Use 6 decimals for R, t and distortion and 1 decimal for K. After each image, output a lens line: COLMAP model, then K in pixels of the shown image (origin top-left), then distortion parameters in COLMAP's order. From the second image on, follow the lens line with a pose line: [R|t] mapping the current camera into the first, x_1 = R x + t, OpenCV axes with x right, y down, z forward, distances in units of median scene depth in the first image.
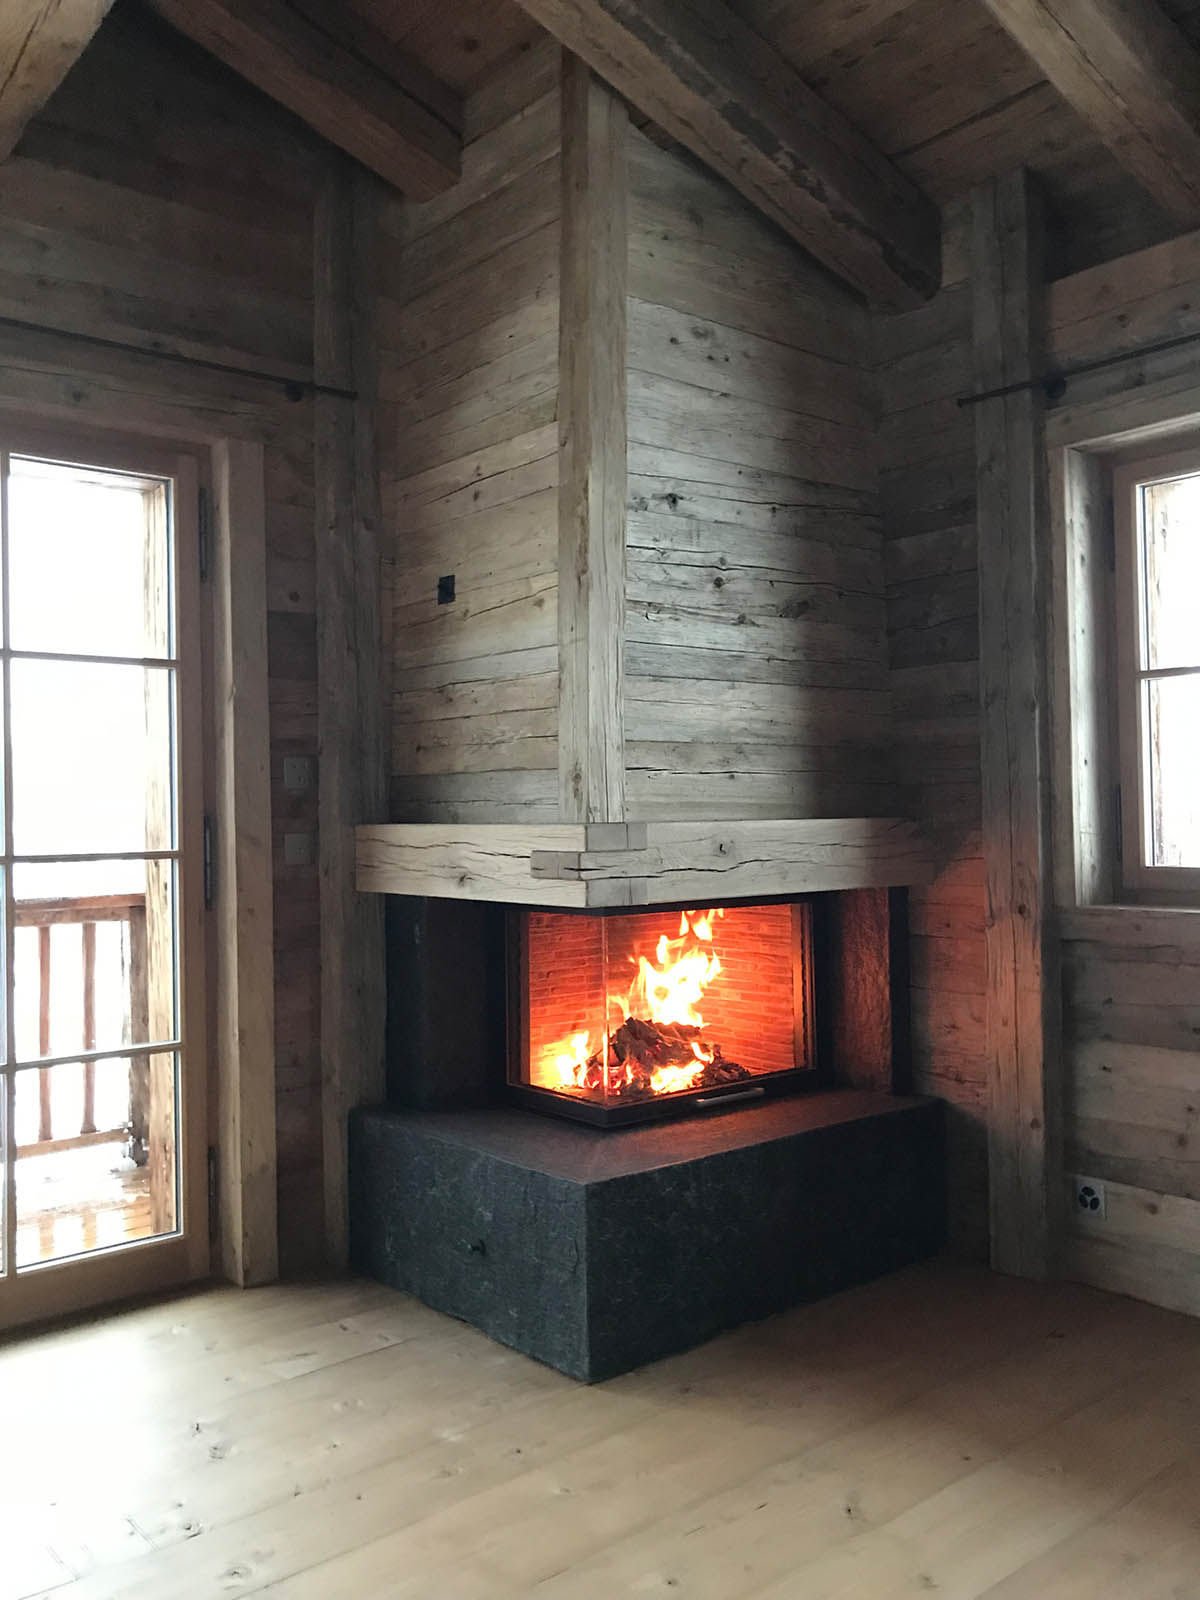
lens RADIAL K [[1325.1, 0, 605.2], [0, 1325.1, 793.1], [0, 0, 1]] dist [0.030181, -0.039846]
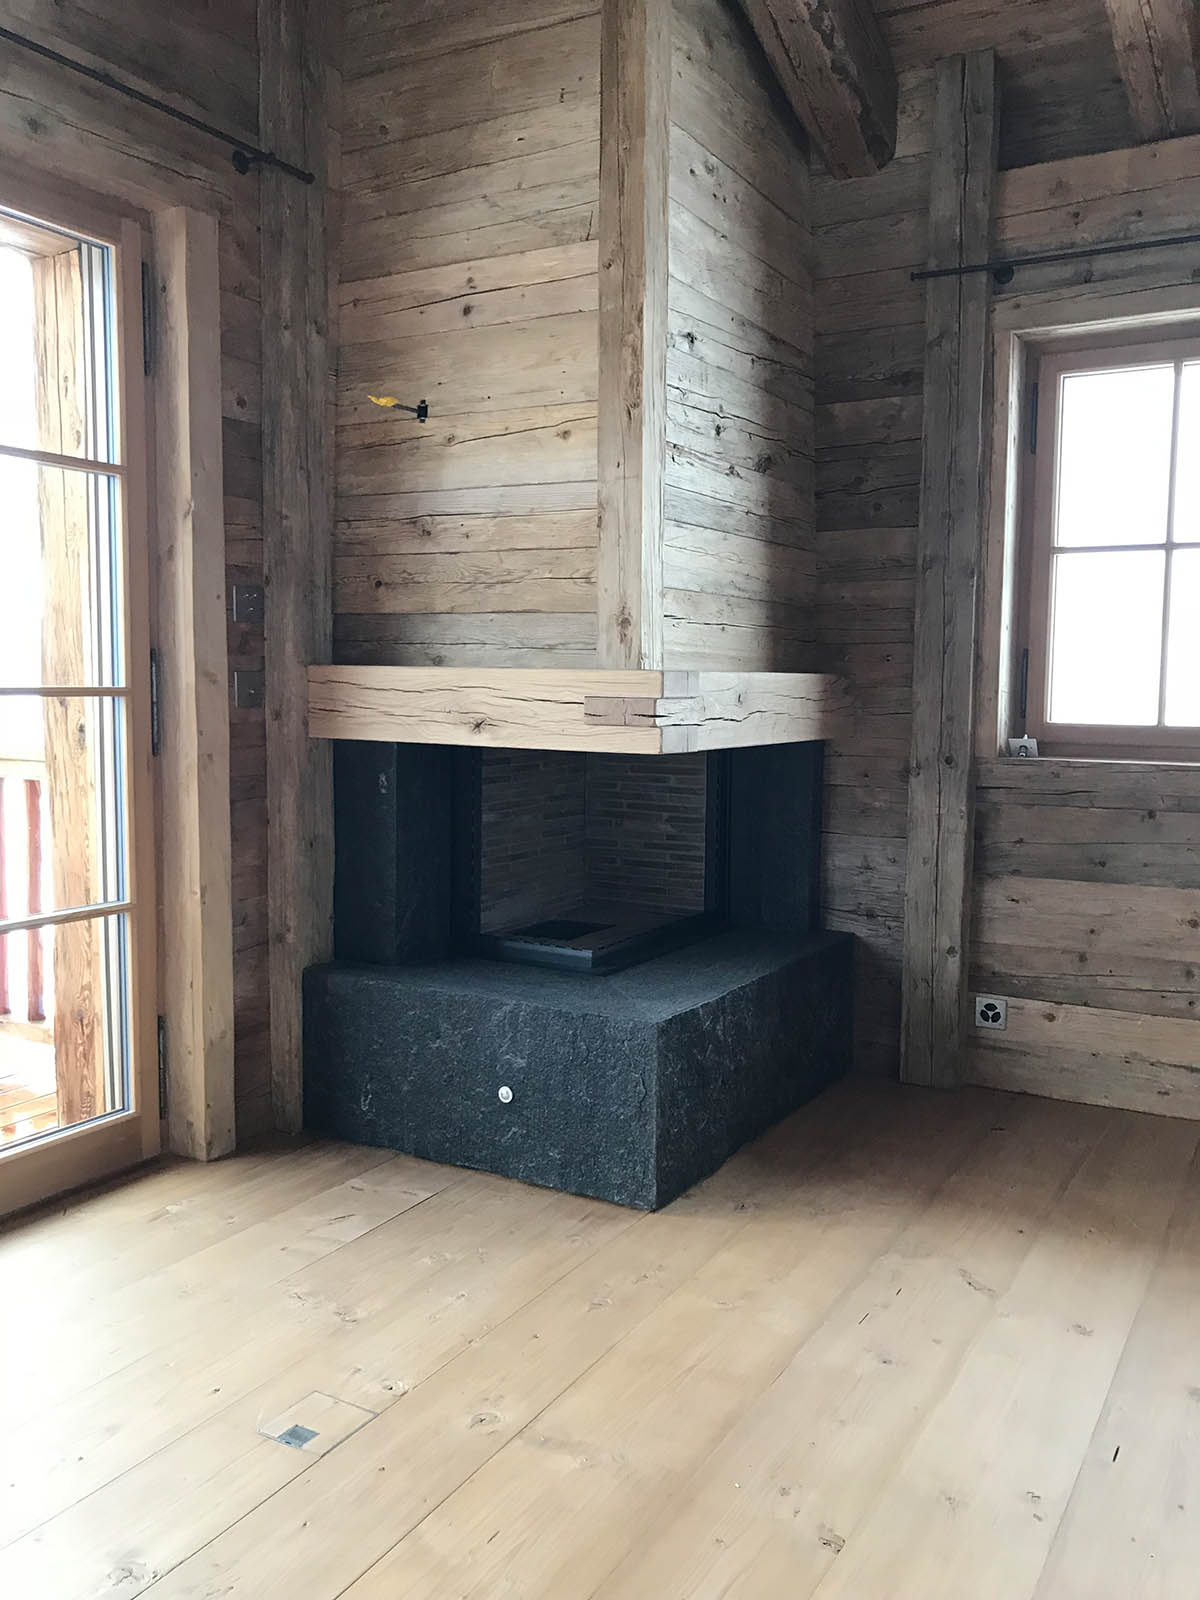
lens RADIAL K [[1325.1, 0, 594.3], [0, 1325.1, 797.8], [0, 0, 1]] dist [0.030181, -0.039846]
pose [[0.939020, -0.003055, 0.343849, -0.338525], [-0.032760, 0.994617, 0.098302, 0.020054], [-0.342298, -0.103572, 0.933865, 0.069396]]
